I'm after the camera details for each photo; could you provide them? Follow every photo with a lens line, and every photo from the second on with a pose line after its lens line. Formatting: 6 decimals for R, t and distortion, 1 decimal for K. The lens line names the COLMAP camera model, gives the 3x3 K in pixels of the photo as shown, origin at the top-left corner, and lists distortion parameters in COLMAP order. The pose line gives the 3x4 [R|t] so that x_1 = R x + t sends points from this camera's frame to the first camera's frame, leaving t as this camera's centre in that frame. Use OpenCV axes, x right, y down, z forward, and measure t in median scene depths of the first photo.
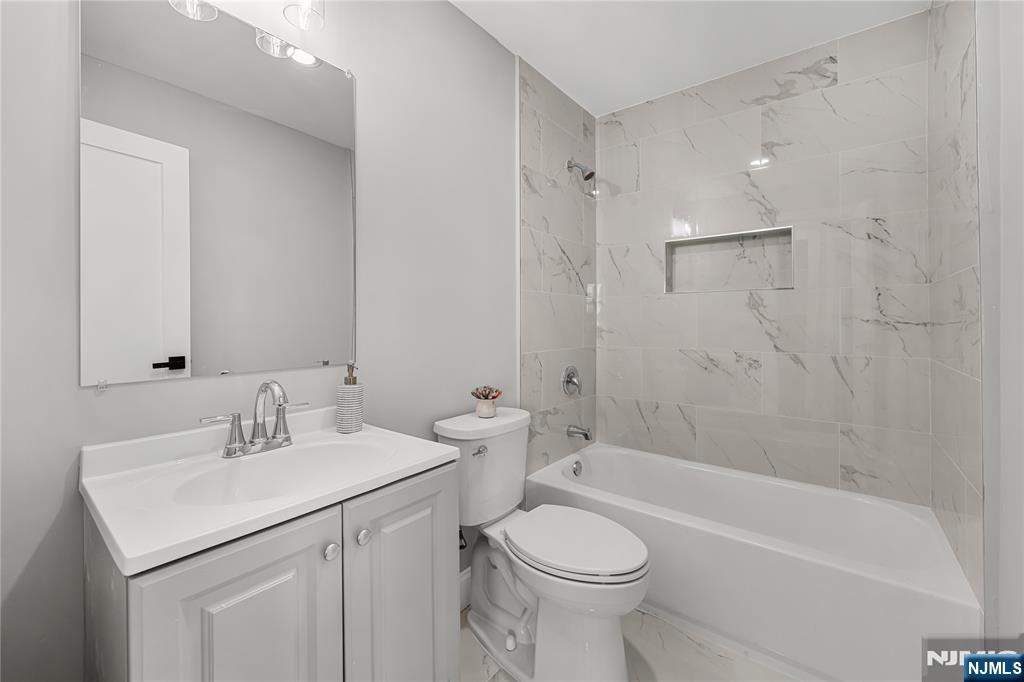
lens RADIAL K [[411.1, 0, 514.3], [0, 411.1, 324.0], [0, 0, 1]] dist [-0.001893, -0.000206]
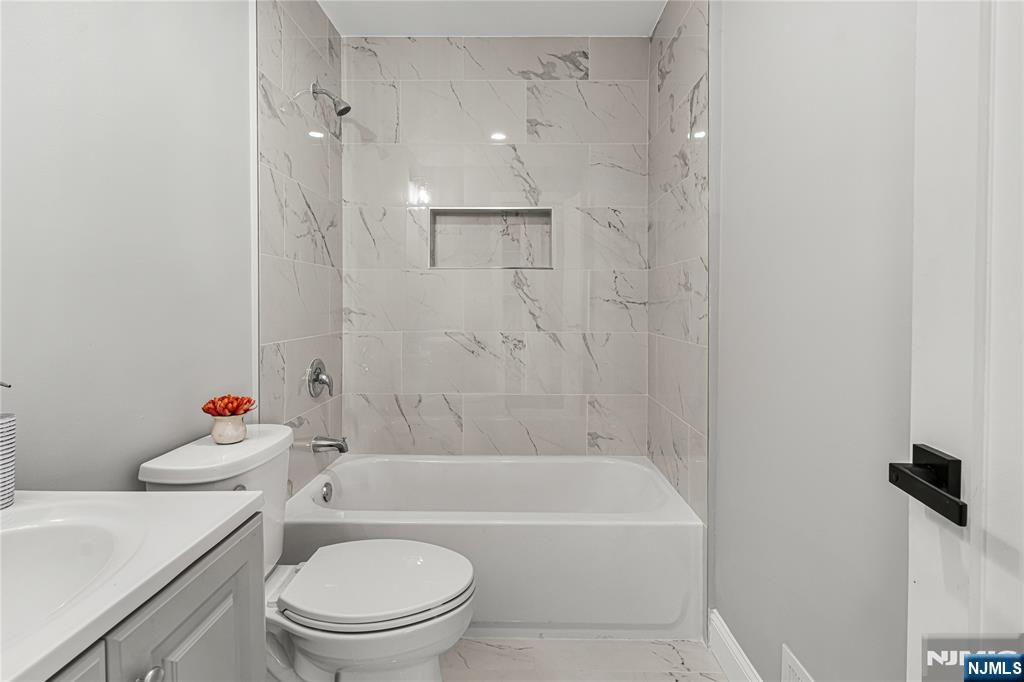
lens RADIAL K [[495.9, 0, 510.5], [0, 495.9, 314.8], [0, 0, 1]] dist [0.001637, 0.000165]
pose [[0.798623, -0.012160, 0.601709, -0.146337], [0.000786, 0.999816, 0.019162, 0.004341], [-0.601832, -0.014830, 0.798485, 0.071997]]
